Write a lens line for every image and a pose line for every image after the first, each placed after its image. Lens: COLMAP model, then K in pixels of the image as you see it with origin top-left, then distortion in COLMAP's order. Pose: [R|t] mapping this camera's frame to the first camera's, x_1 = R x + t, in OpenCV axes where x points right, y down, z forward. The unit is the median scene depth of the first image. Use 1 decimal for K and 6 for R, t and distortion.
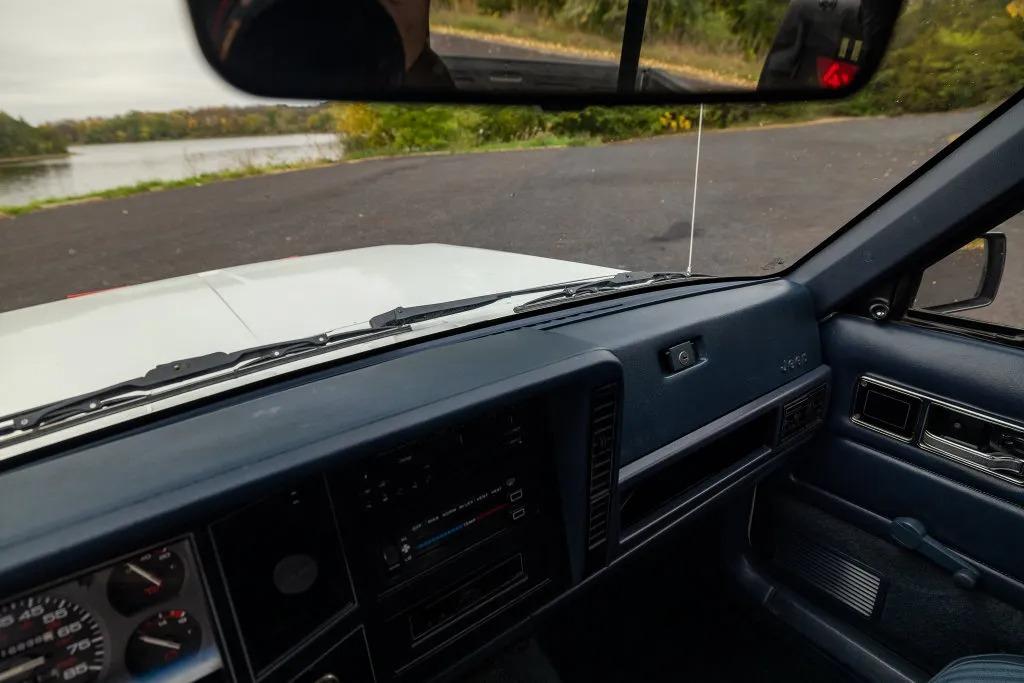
lens RADIAL K [[547.4, 0, 514.4], [0, 547.4, 343.3], [0, 0, 1]] dist [0.000193, -0.000628]
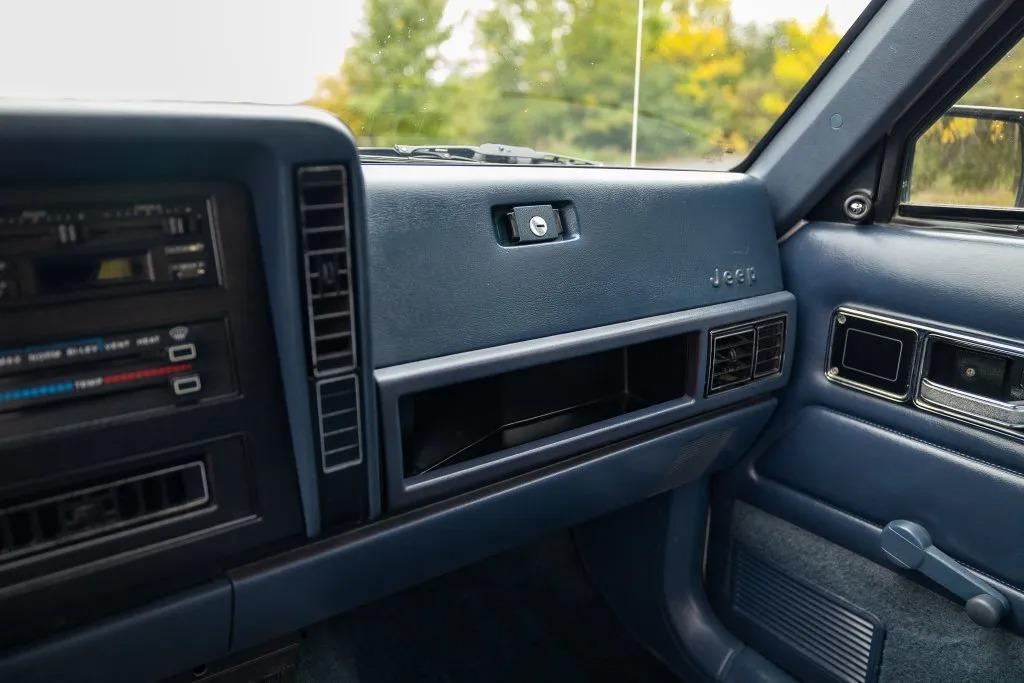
lens RADIAL K [[689.2, 0, 510.4], [0, 689.2, 340.7], [0, 0, 1]] dist [0.002307, 0.004973]
pose [[0.998729, 0.047690, -0.016323, 0.253323], [-0.048970, 0.994742, -0.089946, 0.207631], [0.011948, 0.090631, 0.995813, 0.148356]]
